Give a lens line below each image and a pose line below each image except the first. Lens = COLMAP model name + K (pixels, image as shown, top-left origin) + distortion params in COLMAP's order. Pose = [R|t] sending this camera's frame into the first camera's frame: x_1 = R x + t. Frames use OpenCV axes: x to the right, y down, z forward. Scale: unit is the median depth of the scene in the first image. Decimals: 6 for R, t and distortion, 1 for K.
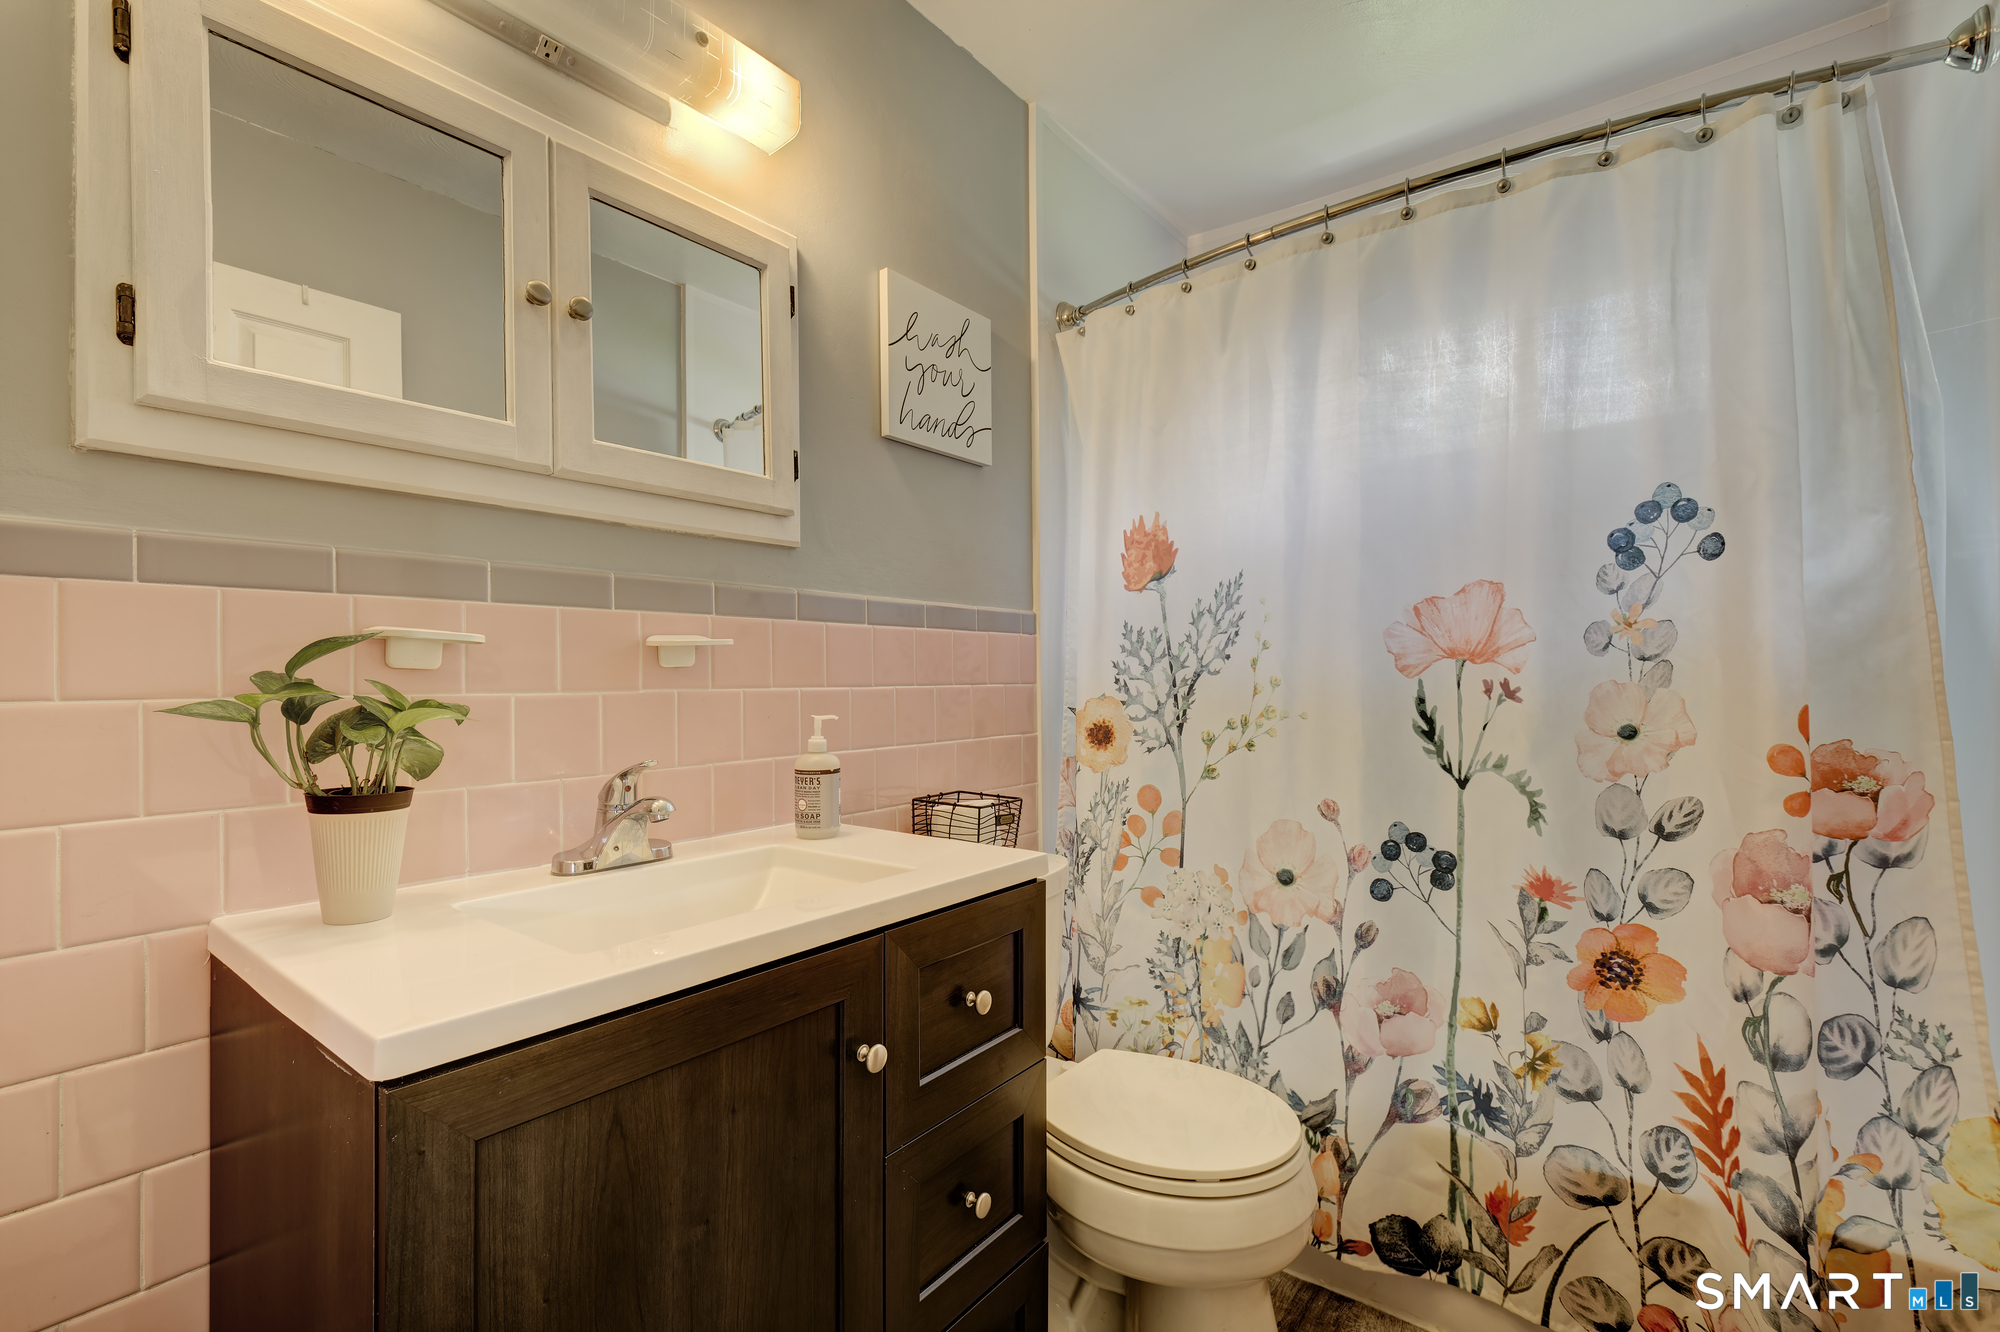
lens RADIAL K [[889.1, 0, 995.3], [0, 889.1, 671.1], [0, 0, 1]] dist [0.010091, -0.000022]
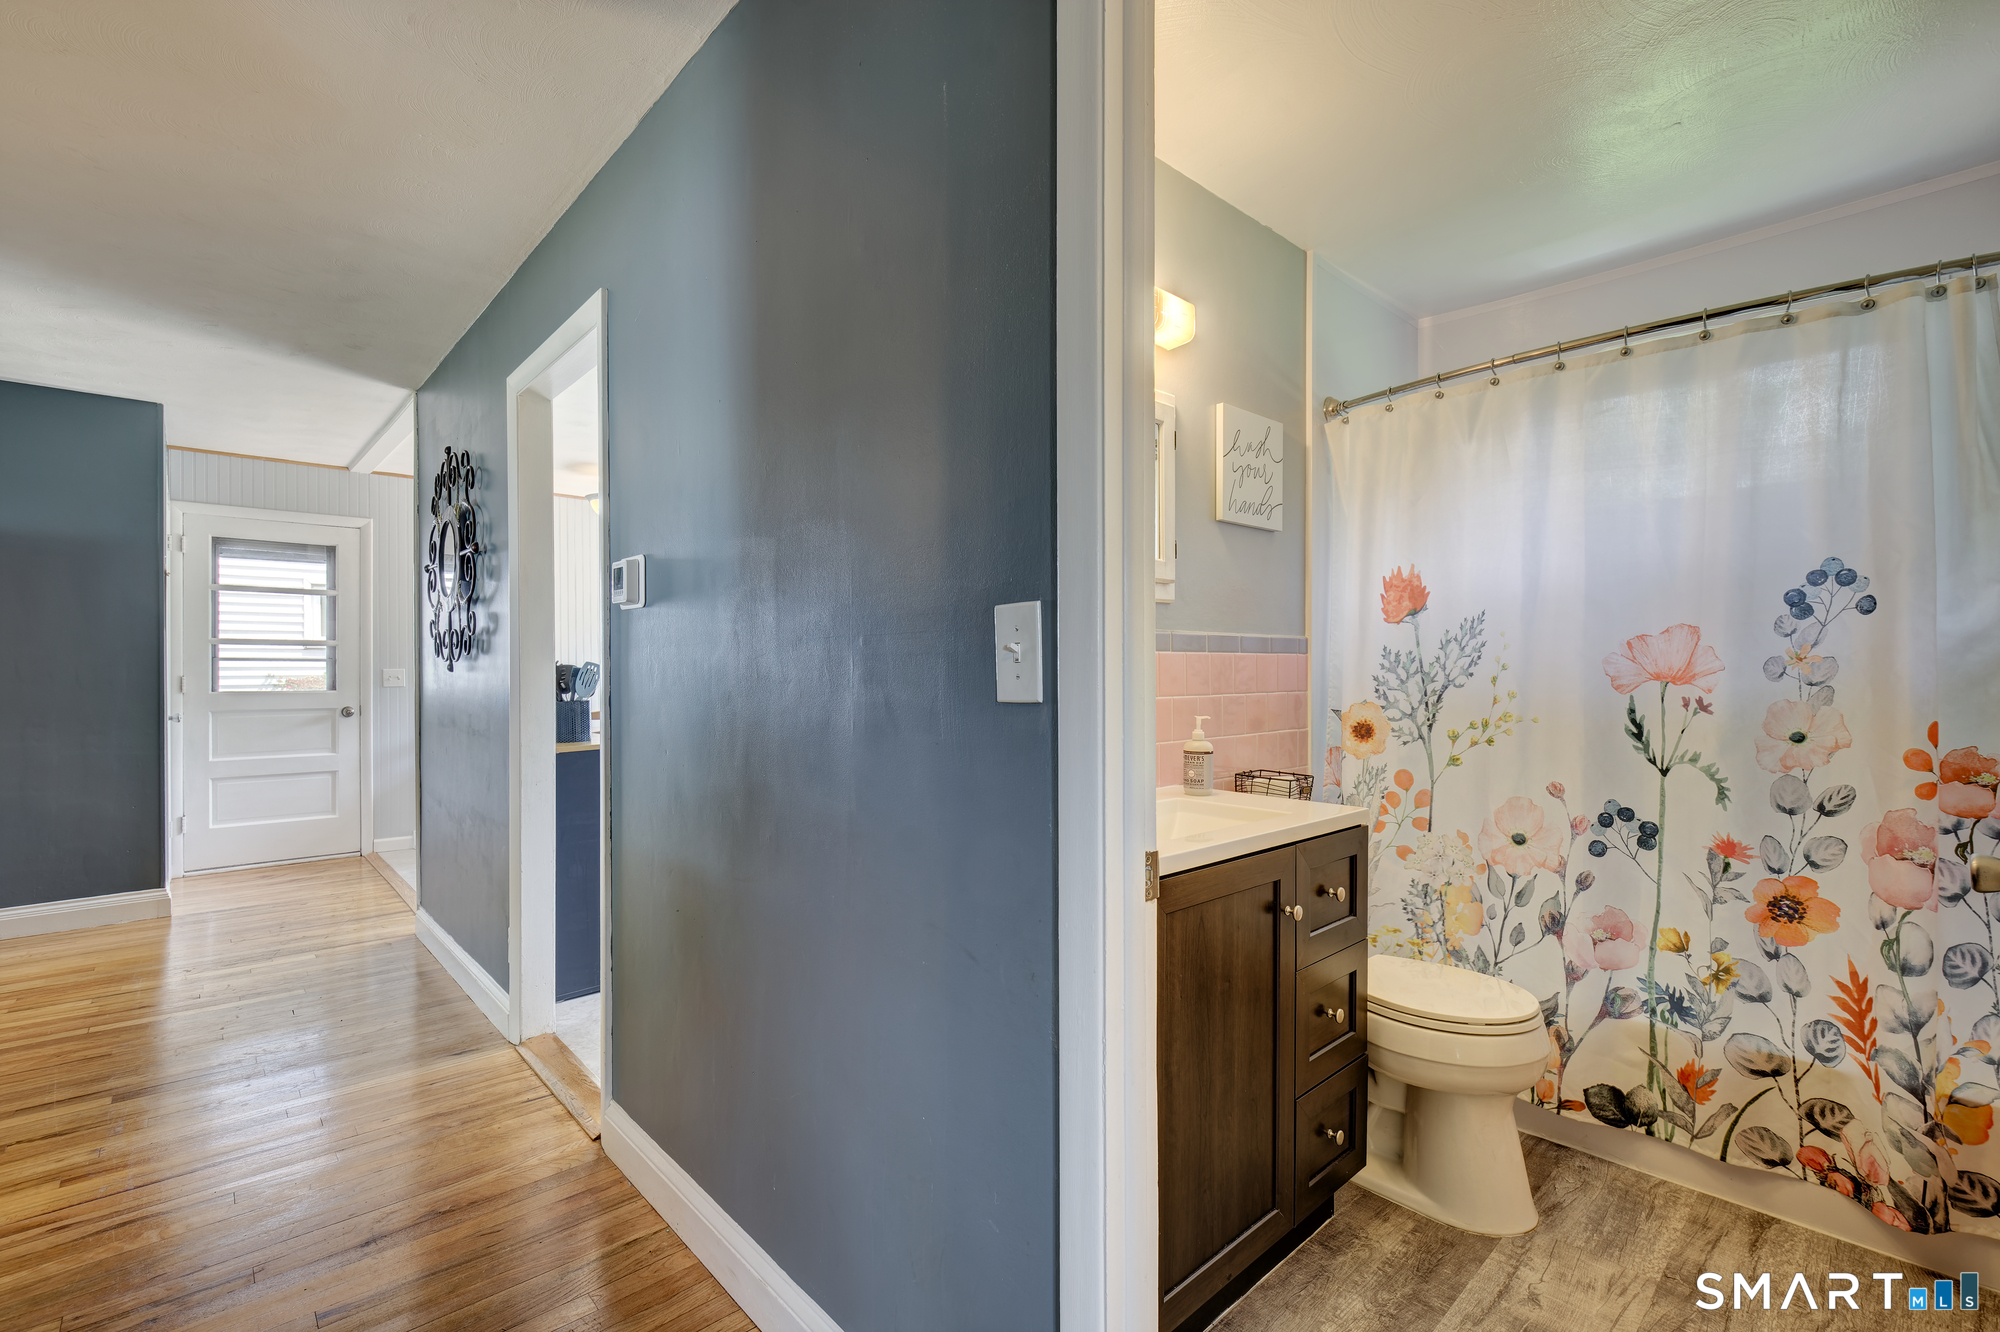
lens RADIAL K [[889.1, 0, 999.9], [0, 889.1, 672.4], [0, 0, 1]] dist [0.010091, -0.000022]
pose [[0.987081, 0.007991, -0.160020, -0.267442], [-0.005661, 0.999871, 0.015009, -0.042679], [0.160119, -0.013909, 0.987000, -0.522397]]
